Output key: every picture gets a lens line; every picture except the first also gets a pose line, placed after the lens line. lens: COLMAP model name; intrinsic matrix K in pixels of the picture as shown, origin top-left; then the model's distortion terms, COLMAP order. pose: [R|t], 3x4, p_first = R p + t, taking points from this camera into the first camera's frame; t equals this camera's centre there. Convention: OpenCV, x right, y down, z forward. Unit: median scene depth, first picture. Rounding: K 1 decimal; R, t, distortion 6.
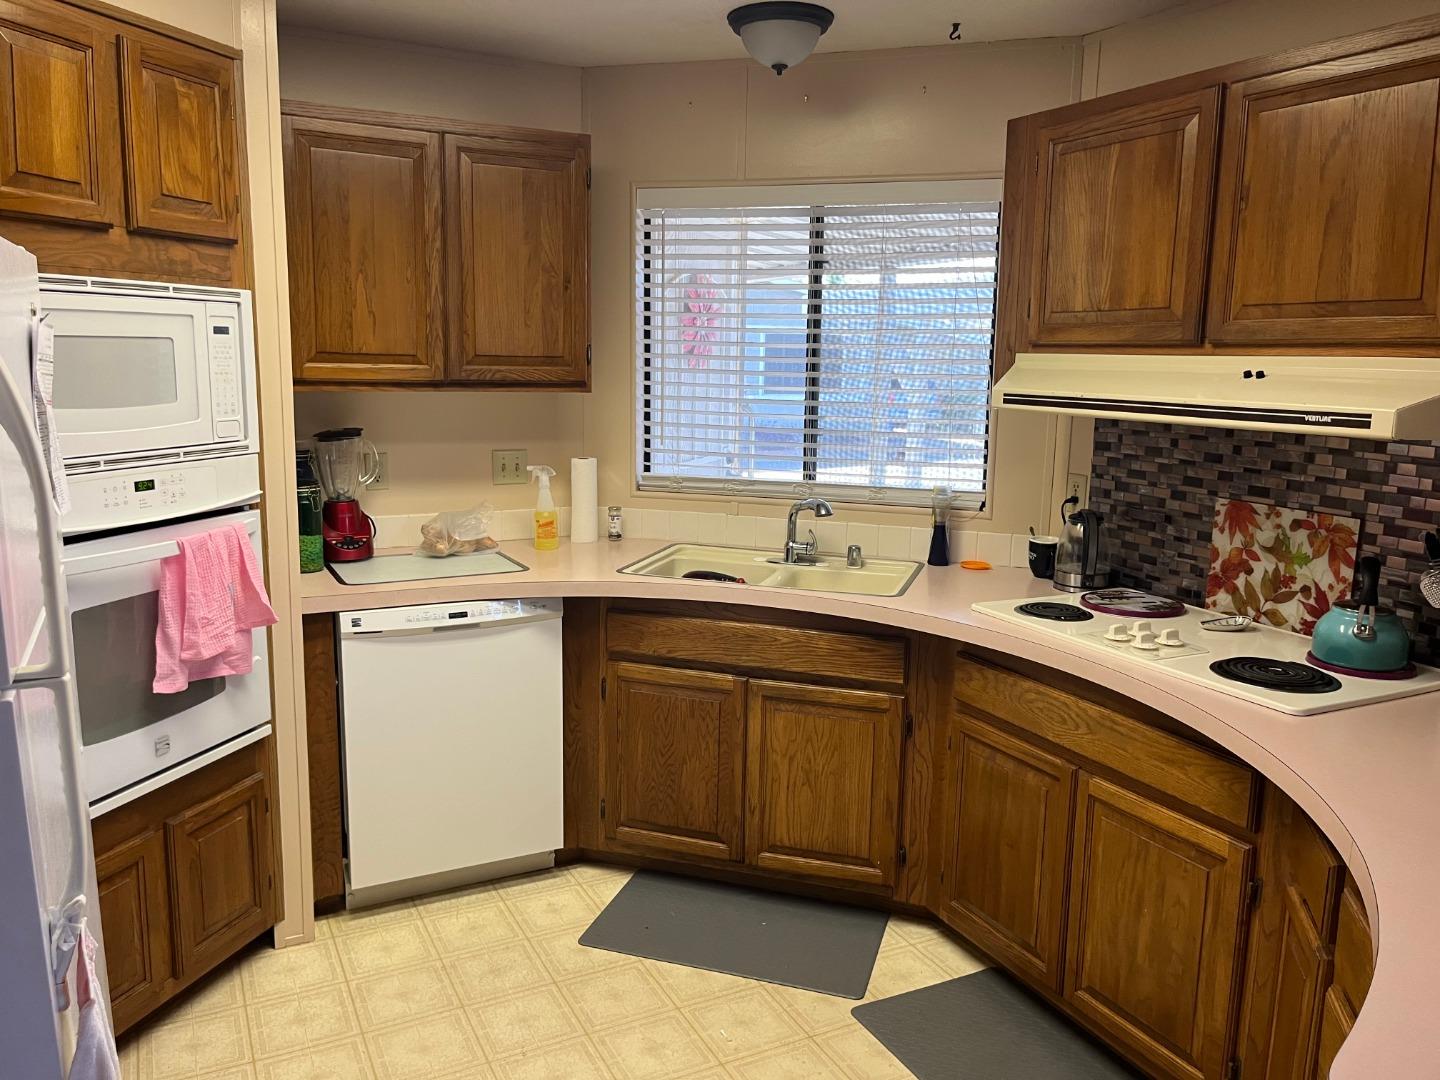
lens RADIAL K [[1107.0, 0, 719.9], [0, 1107.0, 540.0], [0, 0, 1]] dist [0.055077, -0.065123]
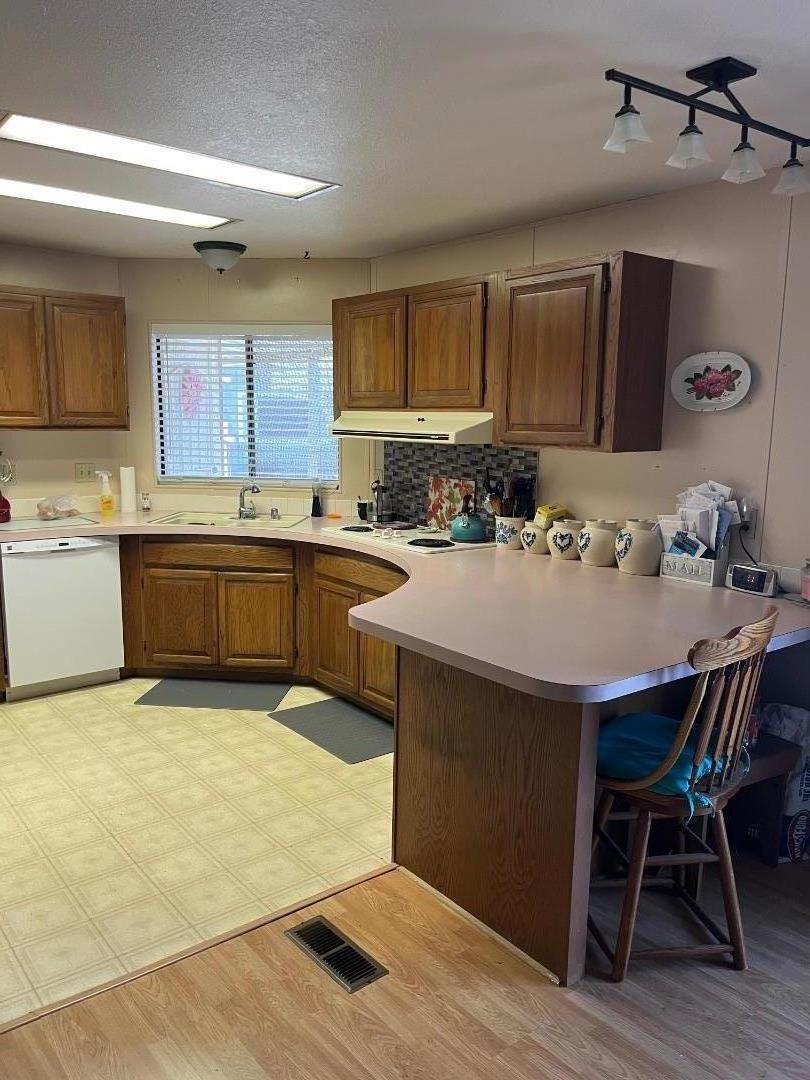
lens RADIAL K [[830.3, 0, 401.3], [0, 830.3, 548.9], [0, 0, 1]] dist [0.055077, -0.065123]
pose [[0.980212, -0.036936, 0.194474, 0.059360], [0.037009, 0.999310, 0.003255, 0.089543], [-0.194460, 0.004007, 0.980902, -0.545268]]
